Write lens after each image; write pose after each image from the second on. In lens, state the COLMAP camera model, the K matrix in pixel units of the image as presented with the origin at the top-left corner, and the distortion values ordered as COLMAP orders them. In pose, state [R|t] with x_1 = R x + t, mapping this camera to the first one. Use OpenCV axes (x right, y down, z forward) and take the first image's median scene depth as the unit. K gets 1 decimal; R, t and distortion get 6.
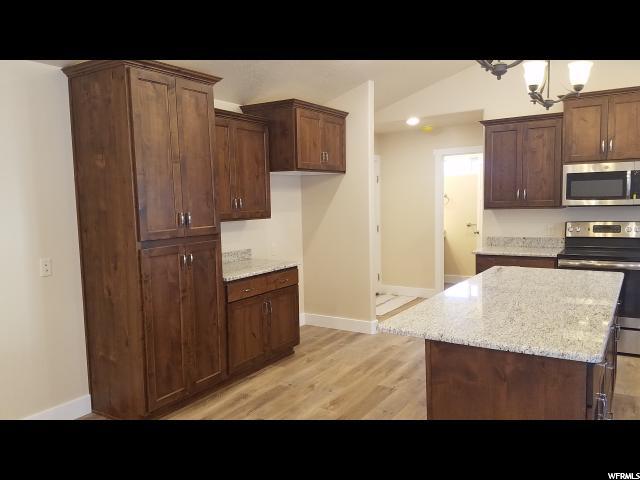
lens RADIAL K [[488.6, 0, 316.7], [0, 488.6, 243.3], [0, 0, 1]] dist [0.209158, -0.385656]
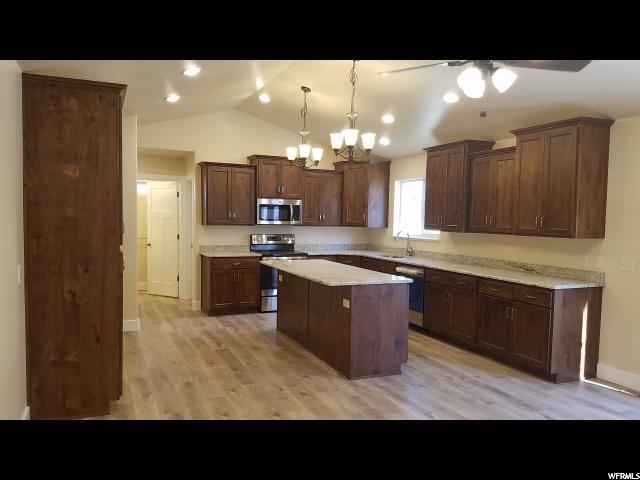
lens RADIAL K [[492.0, 0, 322.7], [0, 492.0, 241.8], [0, 0, 1]] dist [0.102808, -0.070654]
pose [[0.540640, -0.006971, 0.841225, -0.787443], [0.043398, 0.998865, -0.019614, 0.022427], [-0.840134, 0.047111, 0.540329, -0.011624]]
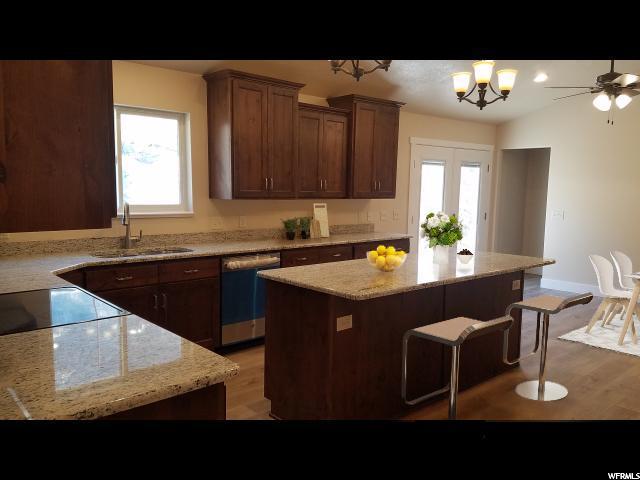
lens RADIAL K [[492.0, 0, 322.7], [0, 492.0, 241.8], [0, 0, 1]] dist [0.102808, -0.070654]
pose [[-0.959362, -0.023342, 0.281212, 0.212629], [0.033116, 0.980372, 0.194354, -0.138061], [-0.280229, 0.195768, -0.939759, 1.483151]]
